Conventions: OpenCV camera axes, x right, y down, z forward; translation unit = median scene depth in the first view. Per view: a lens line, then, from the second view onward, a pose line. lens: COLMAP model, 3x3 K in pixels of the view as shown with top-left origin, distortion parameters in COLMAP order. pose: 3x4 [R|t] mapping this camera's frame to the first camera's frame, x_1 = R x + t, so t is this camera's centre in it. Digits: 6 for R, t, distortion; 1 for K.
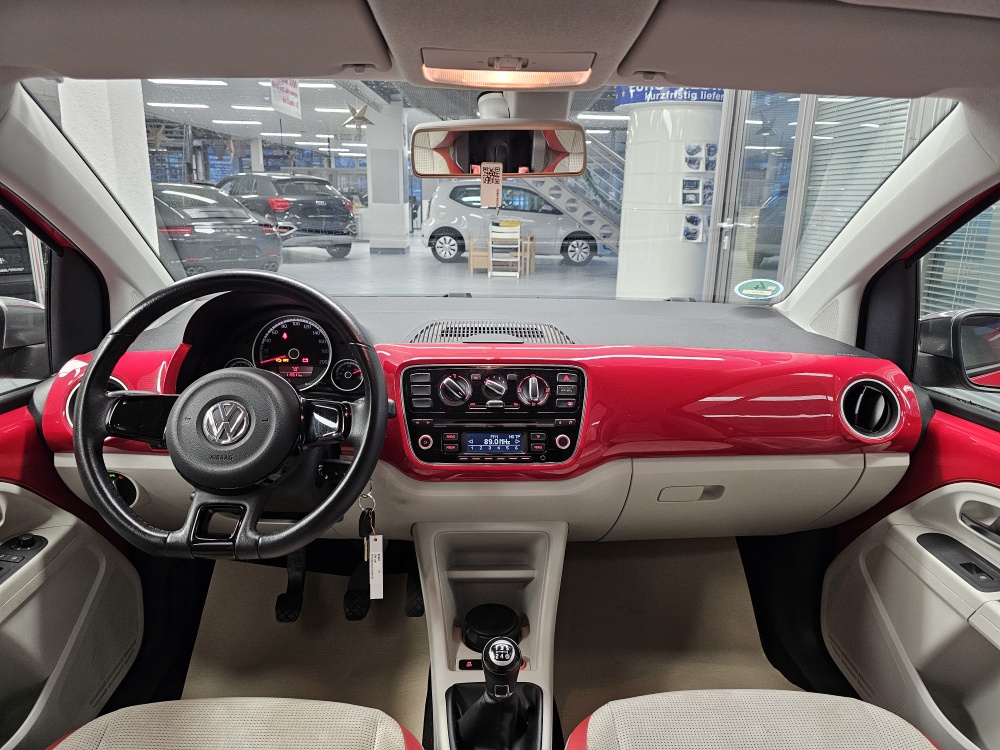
lens RADIAL K [[663.5, 0, 495.4], [0, 663.5, 377.2], [0, 0, 1]] dist [0.087482, -0.095887]
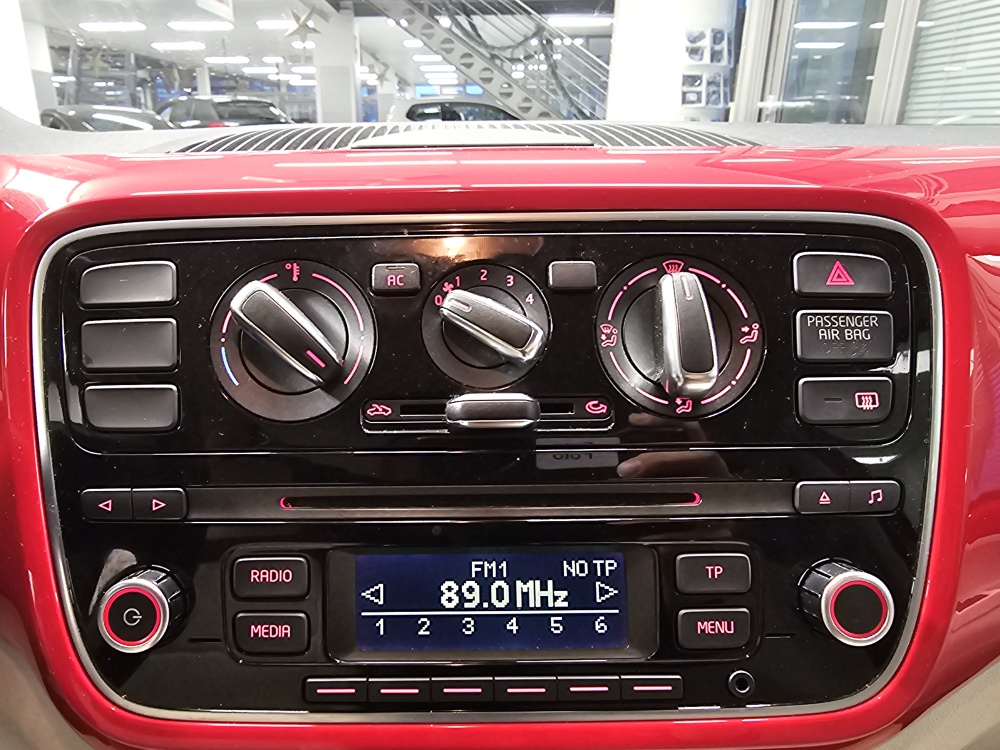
lens RADIAL K [[679.9, 0, 432.0], [0, 679.9, 375.0], [0, 0, 1]] dist [0.002553, 0.001284]
pose [[0.999120, -0.011471, -0.040356, -0.009043], [0.014830, 0.996360, 0.083949, 0.011283], [0.039246, -0.084474, 0.995653, 0.702532]]
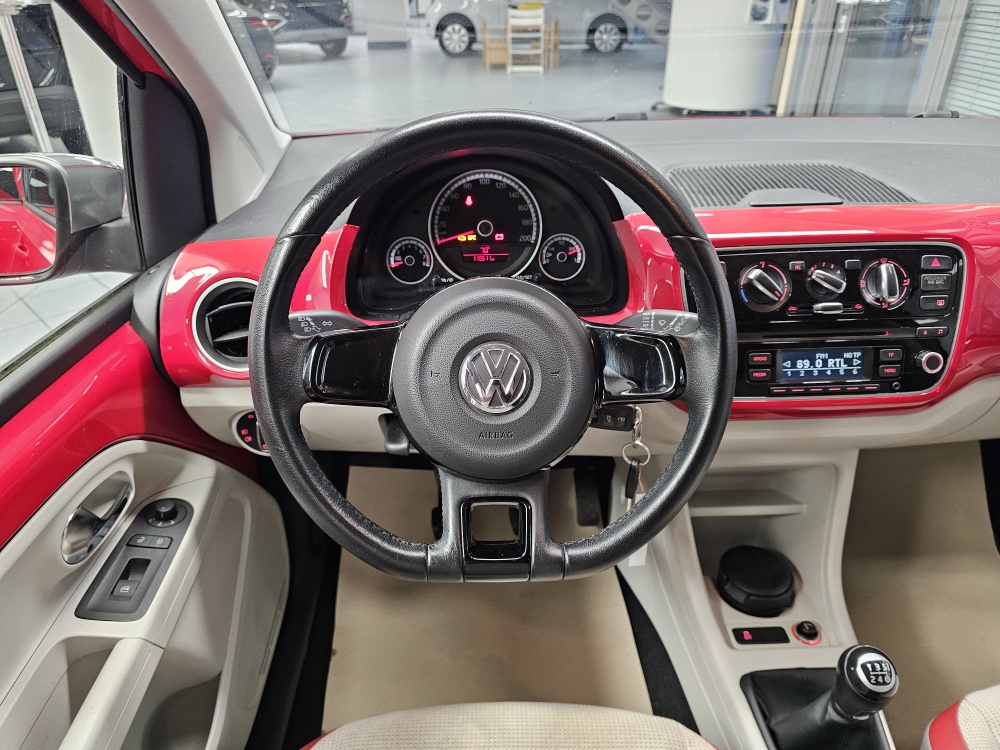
lens RADIAL K [[677.8, 0, 491.7], [0, 677.8, 370.1], [0, 0, 1]] dist [0.014087, -0.003410]
pose [[0.999558, -0.026325, -0.013797, -0.287943], [0.029015, 0.964929, 0.260904, -0.075338], [0.006445, -0.261189, 0.965266, 0.291513]]
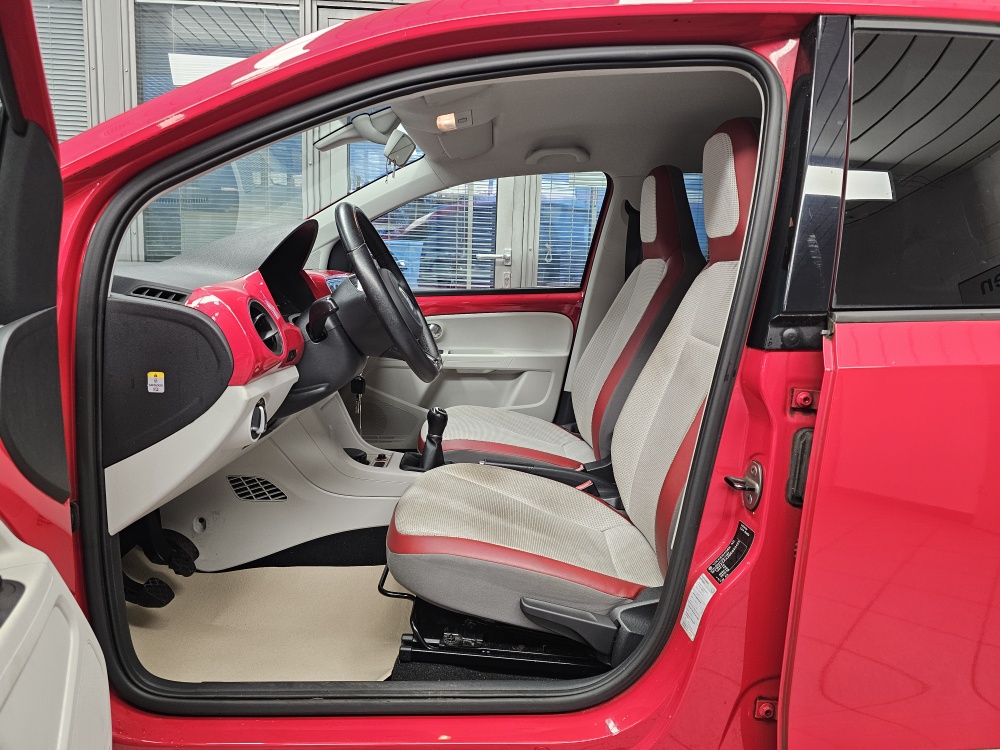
lens RADIAL K [[663.5, 0, 495.4], [0, 663.5, 377.2], [0, 0, 1]] dist [0.087482, -0.095887]
pose [[0.007367, -0.176018, 0.984359, -1.415147], [0.231913, 0.957848, 0.169541, 0.019592], [-0.972709, 0.227037, 0.047877, 0.553713]]
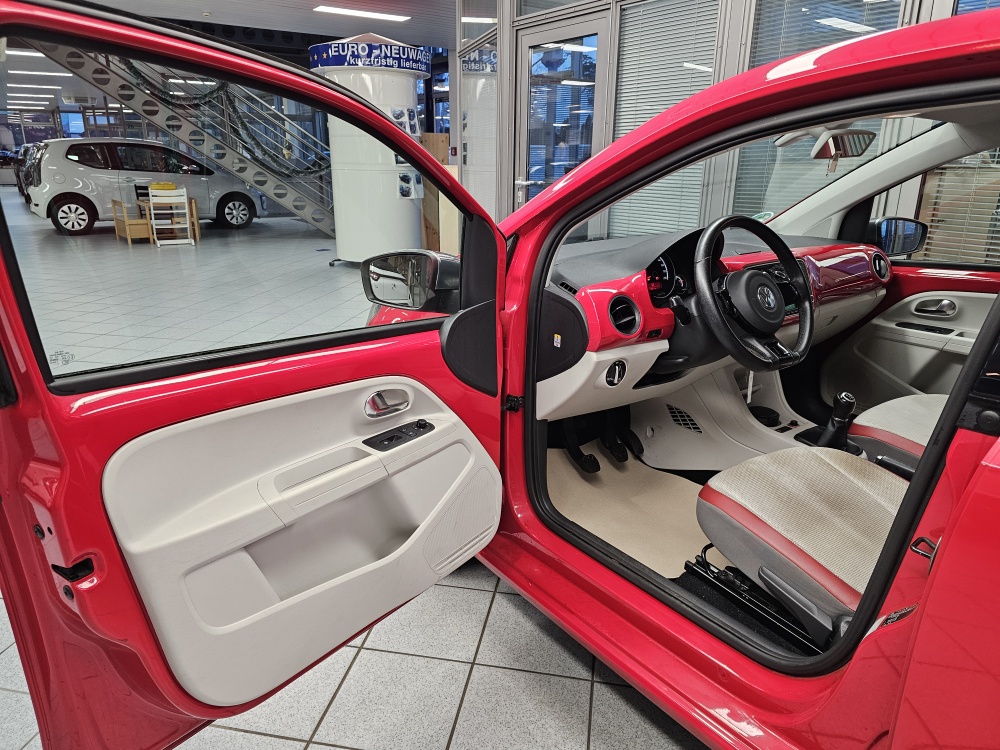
lens RADIAL K [[663.5, 0, 495.4], [0, 663.5, 377.2], [0, 0, 1]] dist [0.087482, -0.095887]
pose [[0.824910, -0.189061, 0.532710, -1.465344], [0.157520, 0.981963, 0.104579, -0.021234], [-0.542873, -0.002356, 0.839812, -0.094608]]
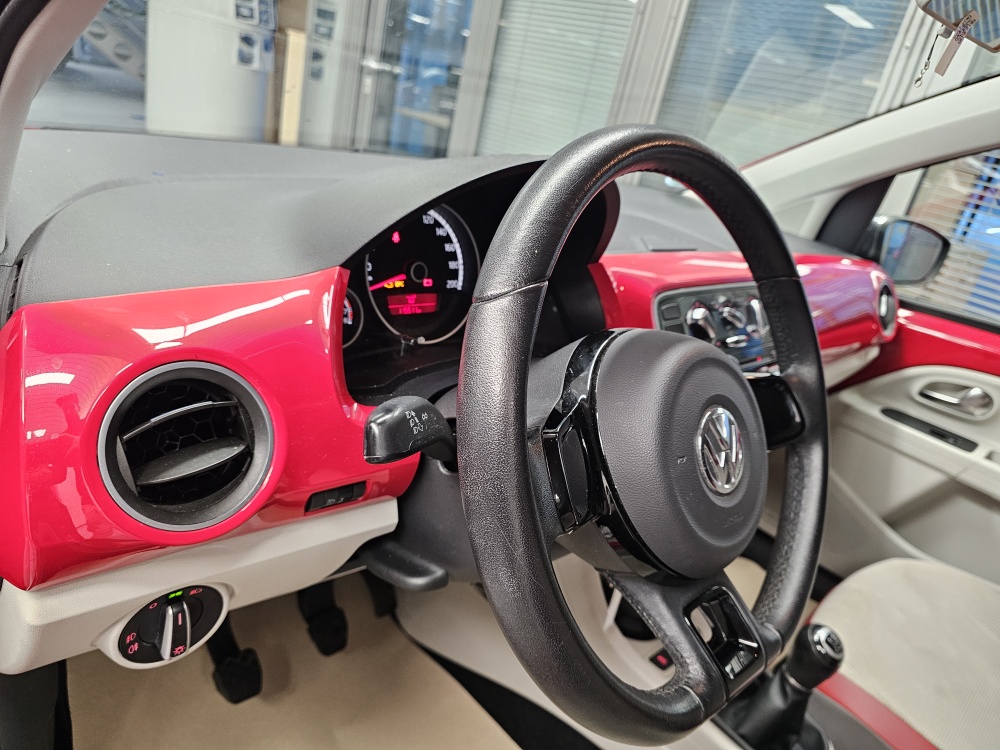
lens RADIAL K [[695.9, 0, 496.3], [0, 695.9, 380.2], [0, 0, 1]] dist [-0.004528, -0.003747]
pose [[0.743551, -0.134003, 0.655114, -0.631803], [-0.015335, 0.976039, 0.217053, -0.072183], [-0.668503, -0.171437, 0.723680, 0.535885]]
